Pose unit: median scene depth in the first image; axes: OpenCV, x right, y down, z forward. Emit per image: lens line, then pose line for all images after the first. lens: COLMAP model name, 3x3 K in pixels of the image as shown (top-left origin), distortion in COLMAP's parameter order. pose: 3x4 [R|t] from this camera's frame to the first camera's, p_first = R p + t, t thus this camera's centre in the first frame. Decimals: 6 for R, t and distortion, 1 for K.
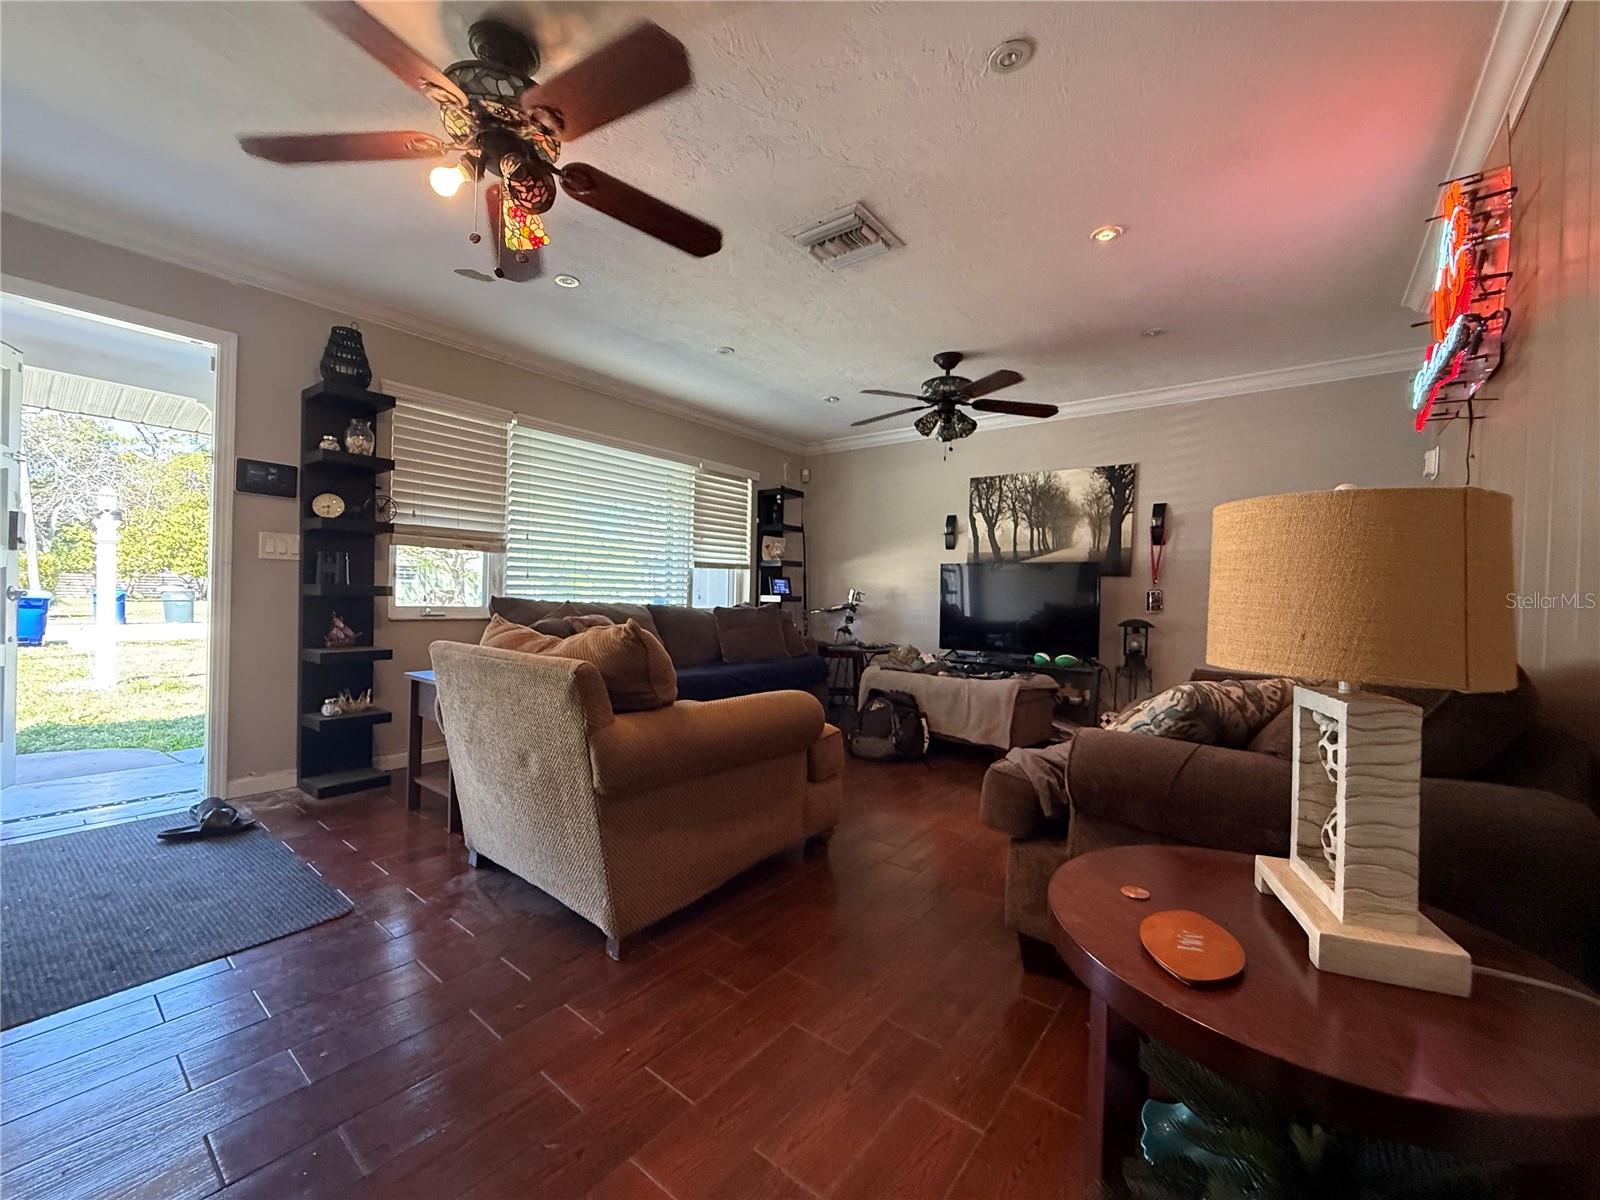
lens RADIAL K [[642.9, 0, 792.2], [0, 642.9, 595.8], [0, 0, 1]] dist [0.000103, 0.000049]
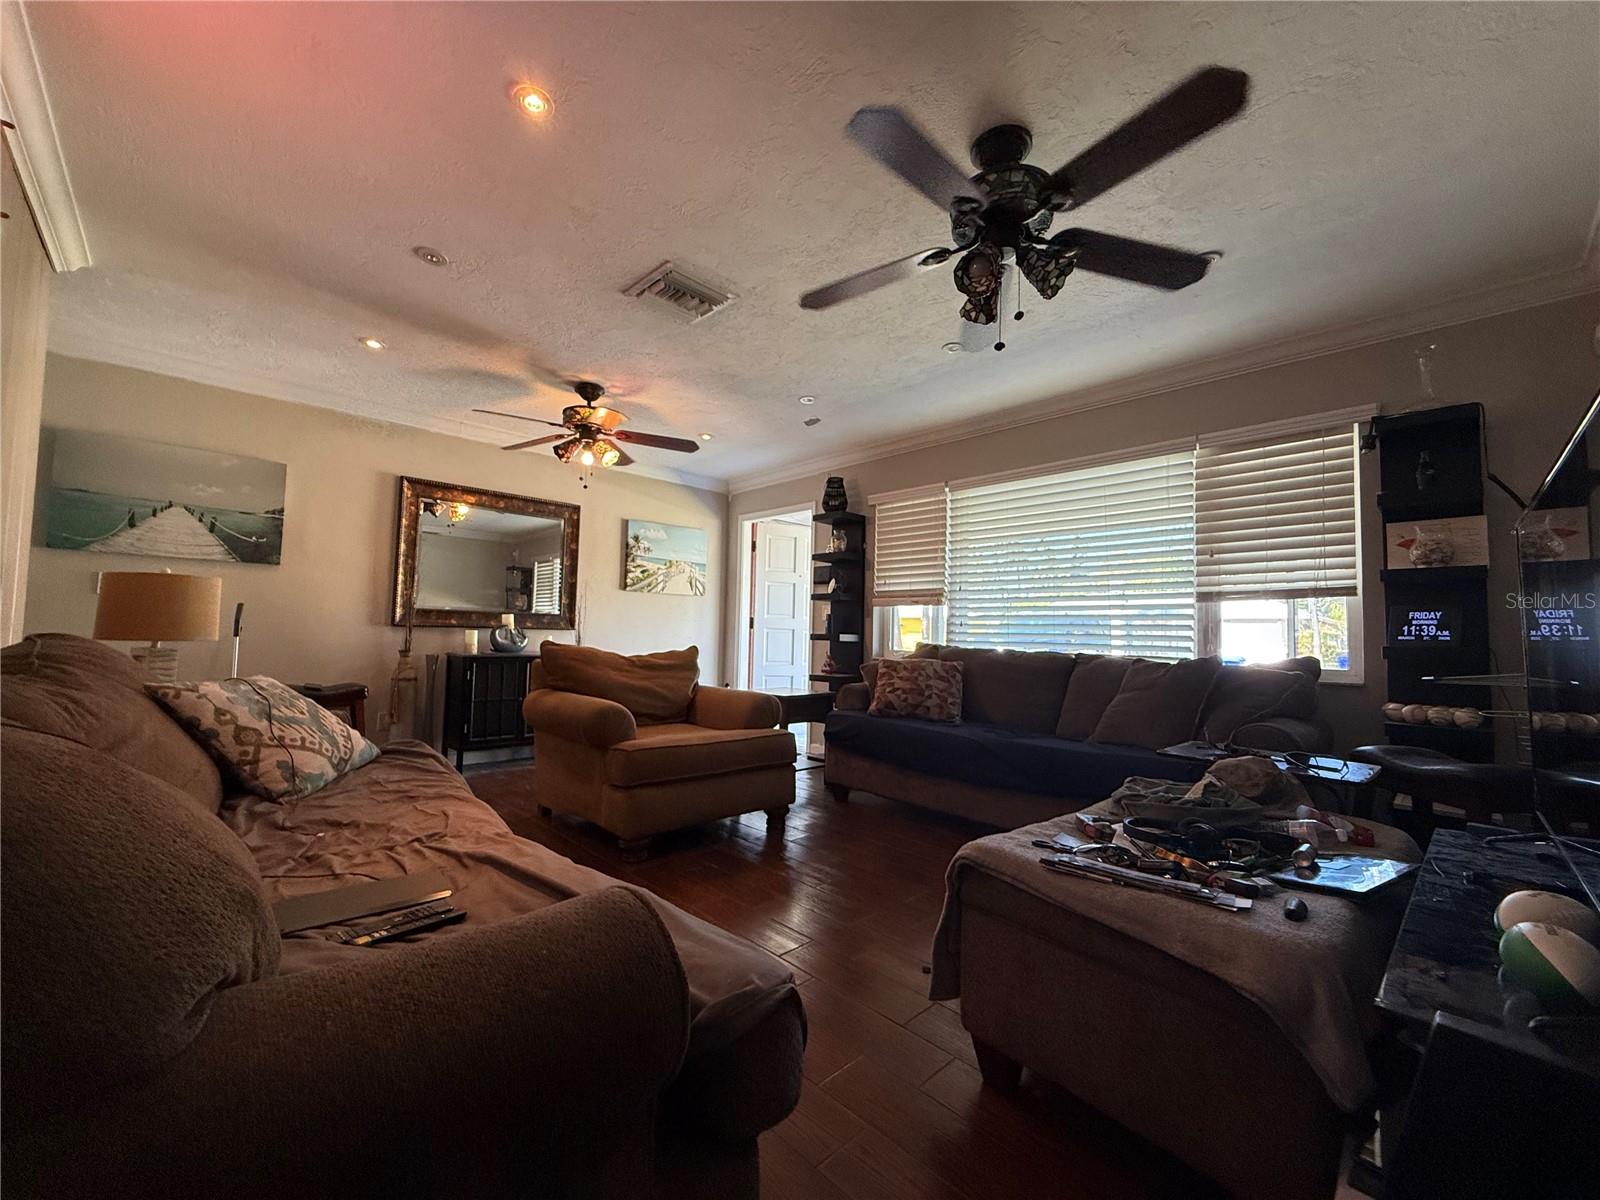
lens RADIAL K [[629.3, 0, 800.0], [0, 629.3, 600.0], [0, 0, 1]] dist [-0.000946, 0.000016]
pose [[-0.121848, -0.086244, -0.988795, 0.594774], [-0.025637, 0.996159, -0.083727, 0.022230], [0.992218, 0.015147, -0.123591, 0.753333]]
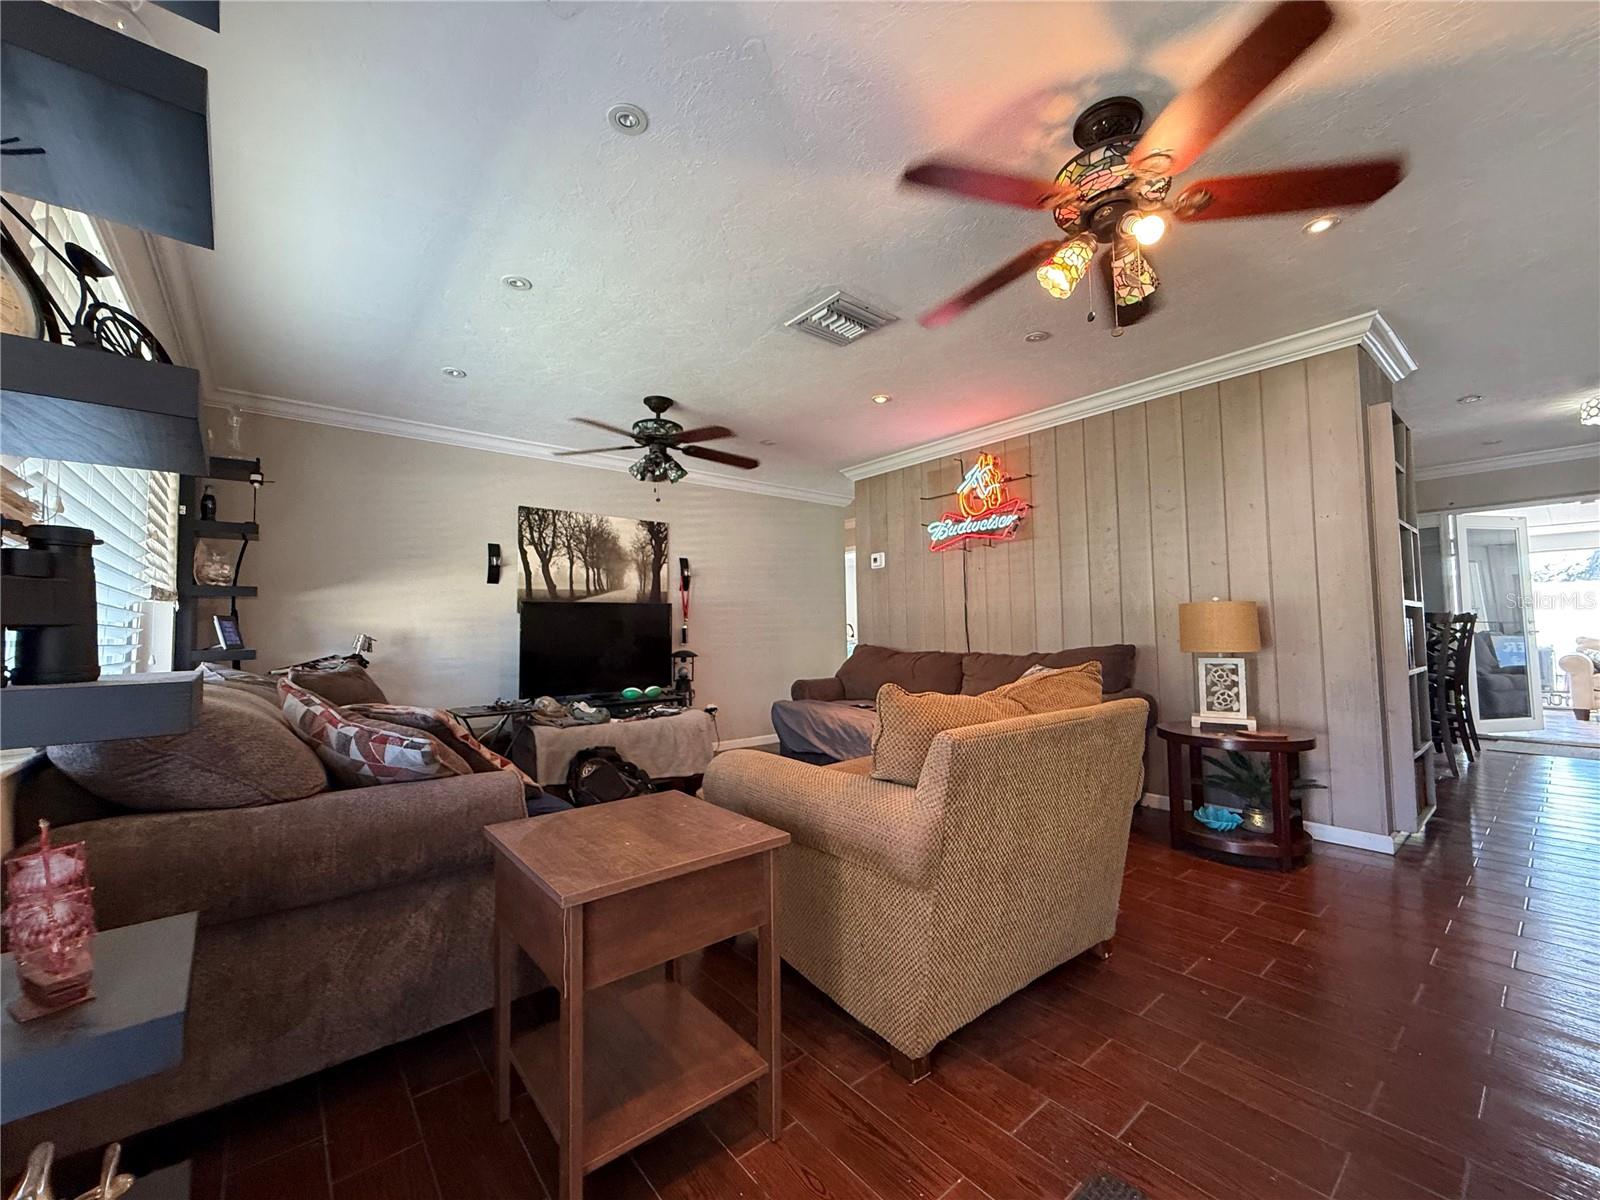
lens RADIAL K [[629.3, 0, 800.0], [0, 629.3, 600.0], [0, 0, 1]] dist [-0.000946, 0.000016]
pose [[0.205499, 0.023022, 0.978386, -0.553288], [0.023507, 0.999319, -0.028452, -0.019036], [-0.978375, 0.028846, 0.204818, 0.488749]]
